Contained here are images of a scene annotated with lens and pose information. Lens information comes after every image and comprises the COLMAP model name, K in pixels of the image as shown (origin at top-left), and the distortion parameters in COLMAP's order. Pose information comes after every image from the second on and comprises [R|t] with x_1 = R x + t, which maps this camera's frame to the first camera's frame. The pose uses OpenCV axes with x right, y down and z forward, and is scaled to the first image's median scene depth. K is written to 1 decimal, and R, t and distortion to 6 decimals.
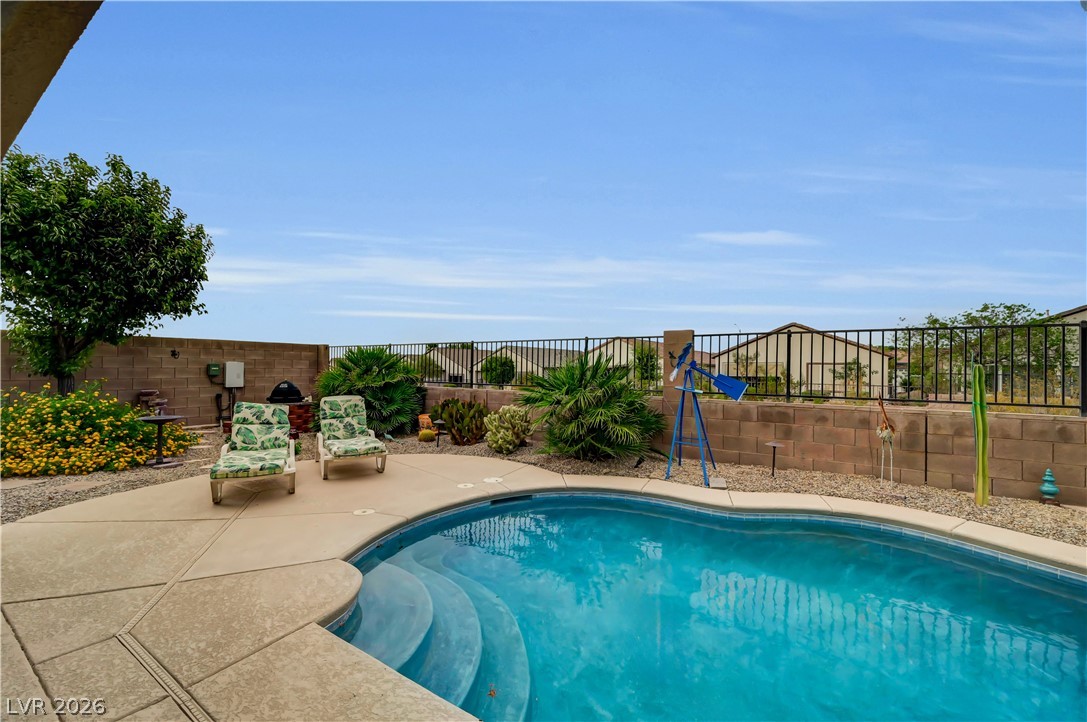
lens RADIAL K [[433.4, 0, 547.9], [0, 433.4, 362.1], [0, 0, 1]] dist [0.001056, 0.000495]
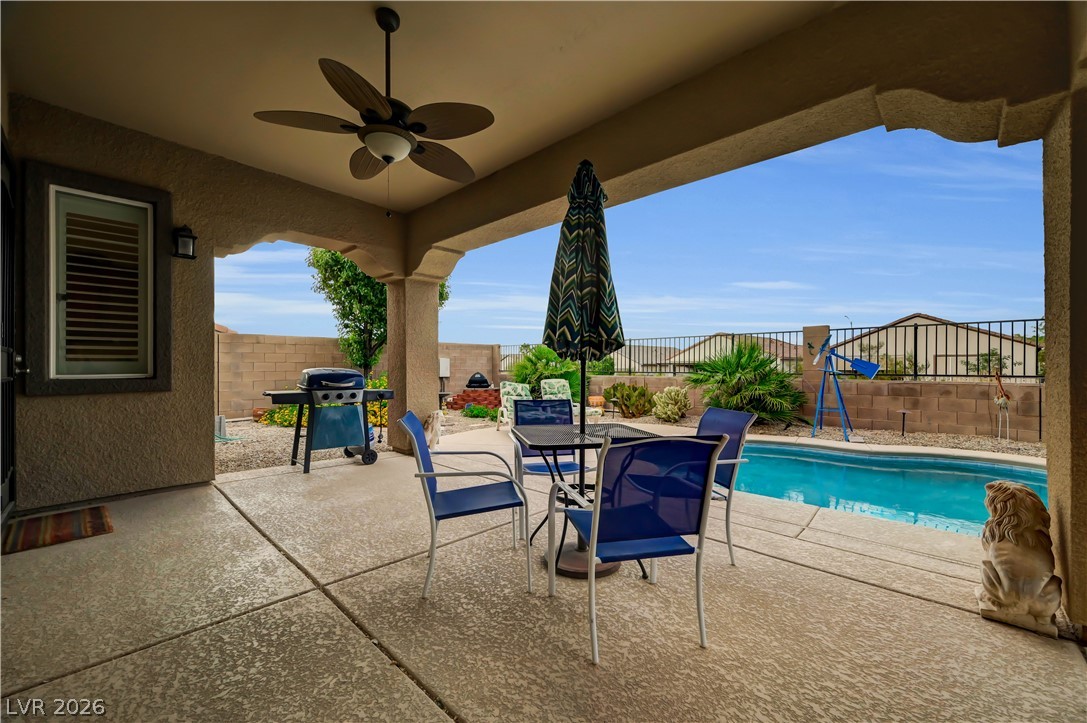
lens RADIAL K [[433.4, 0, 547.9], [0, 433.4, 362.6], [0, 0, 1]] dist [0.001056, 0.000495]
pose [[0.981601, -0.011045, -0.190626, -0.247382], [0.011379, 0.999935, 0.000657, 0.026016], [0.190606, -0.002814, 0.981663, -0.430740]]
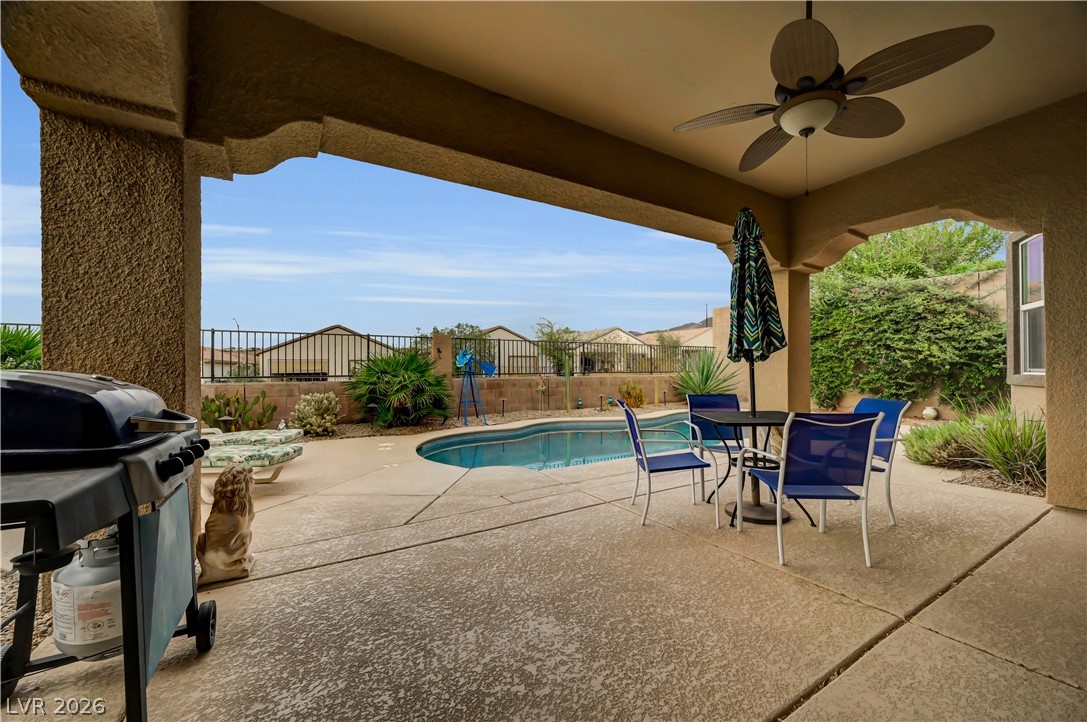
lens RADIAL K [[433.4, 0, 547.9], [0, 433.4, 362.1], [0, 0, 1]] dist [0.001056, 0.000495]
pose [[0.434936, 0.000448, 0.900461, -0.950272], [0.000497, 1.000000, -0.000738, 0.027963], [-0.900461, 0.000769, 0.434936, 0.017426]]
